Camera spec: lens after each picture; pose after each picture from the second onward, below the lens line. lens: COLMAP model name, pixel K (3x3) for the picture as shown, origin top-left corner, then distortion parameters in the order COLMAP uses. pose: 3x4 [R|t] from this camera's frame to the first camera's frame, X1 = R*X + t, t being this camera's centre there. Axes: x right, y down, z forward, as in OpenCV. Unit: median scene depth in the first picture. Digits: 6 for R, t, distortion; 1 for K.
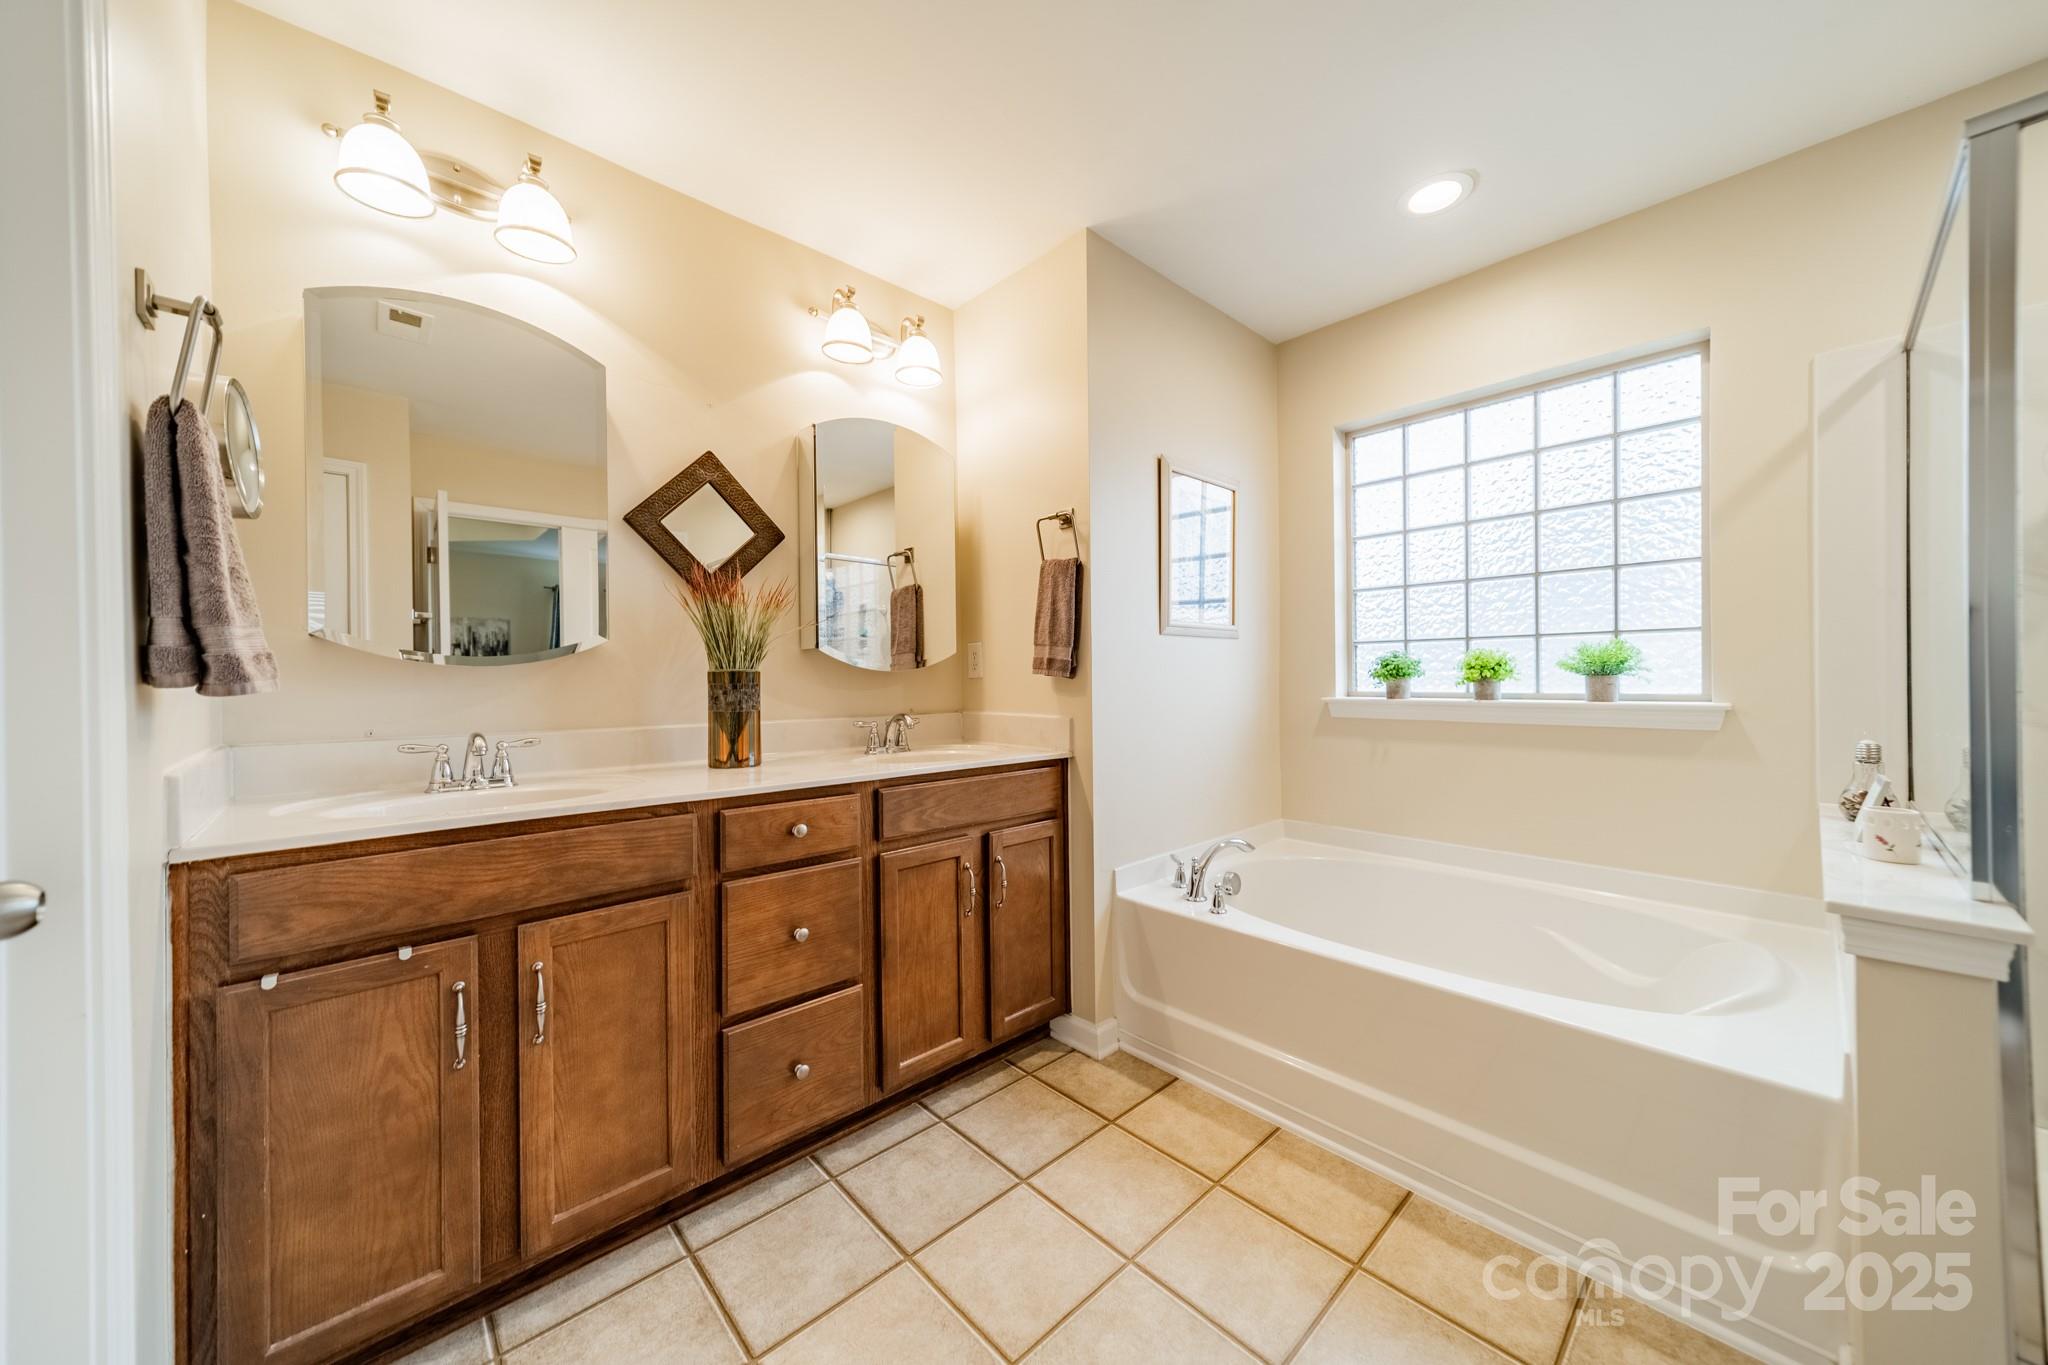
lens RADIAL K [[722.3, 0, 1030.5], [0, 722.3, 679.6], [0, 0, 1]] dist [0.008372, -0.000011]
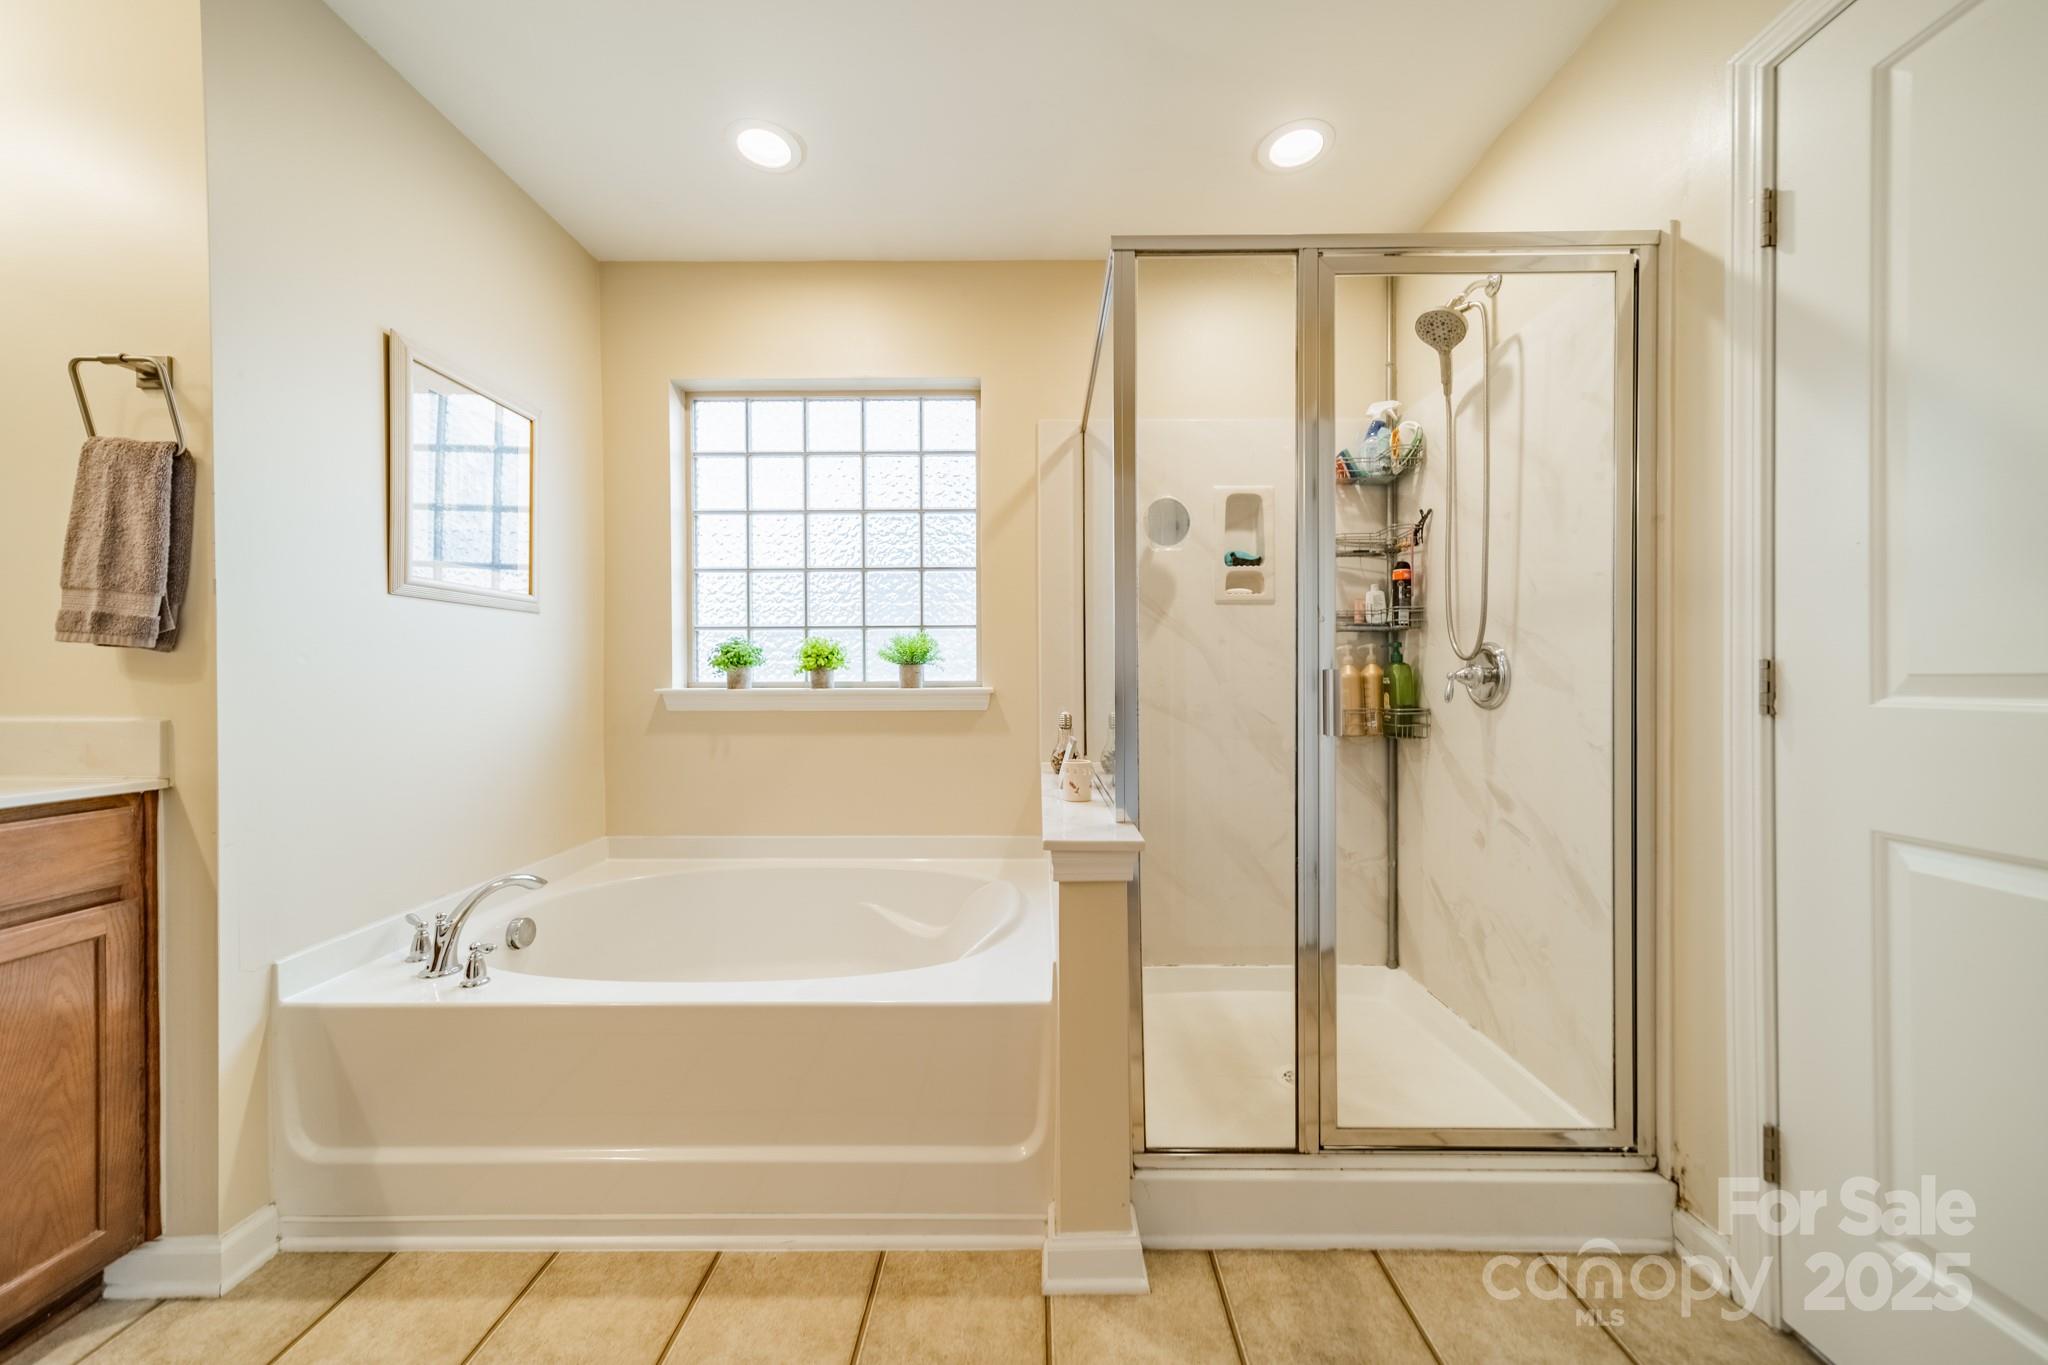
lens RADIAL K [[714.6, 0, 1031.8], [0, 714.6, 680.8], [0, 0, 1]] dist [0.007935, -0.000120]
pose [[0.690263, 0.004086, 0.723547, 0.116858], [-0.000509, 0.999987, -0.005161, 0.024306], [-0.723558, 0.003194, 0.690256, 0.104519]]
